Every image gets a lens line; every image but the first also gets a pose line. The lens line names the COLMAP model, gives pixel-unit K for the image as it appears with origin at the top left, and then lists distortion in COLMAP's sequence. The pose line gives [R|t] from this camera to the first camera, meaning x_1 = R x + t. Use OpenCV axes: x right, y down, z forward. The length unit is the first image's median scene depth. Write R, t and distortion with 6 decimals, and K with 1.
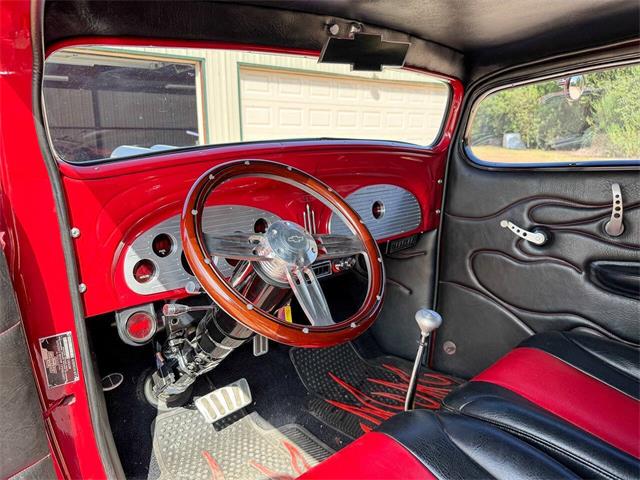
lens RADIAL K [[452.4, 0, 320.0], [0, 452.4, 240.0], [0, 0, 1]] dist [0.048107, -0.083209]
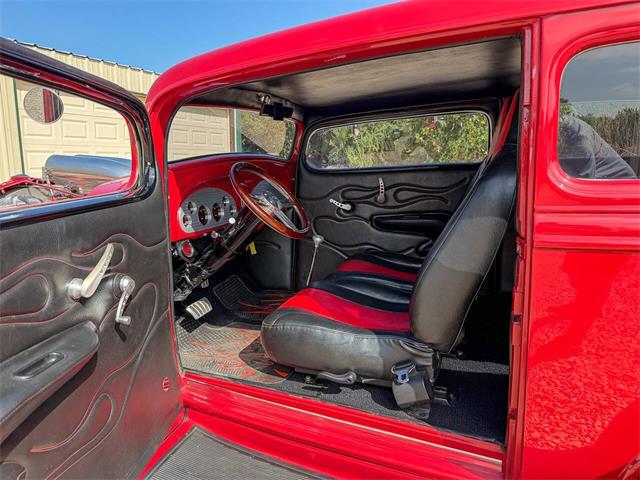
lens RADIAL K [[452.4, 0, 320.0], [0, 452.4, 240.0], [0, 0, 1]] dist [0.048107, -0.083209]
pose [[0.876016, -0.068254, 0.477428, -0.561084], [0.084709, 0.996321, -0.012993, 0.153522], [-0.474785, 0.051825, 0.878575, -0.633485]]
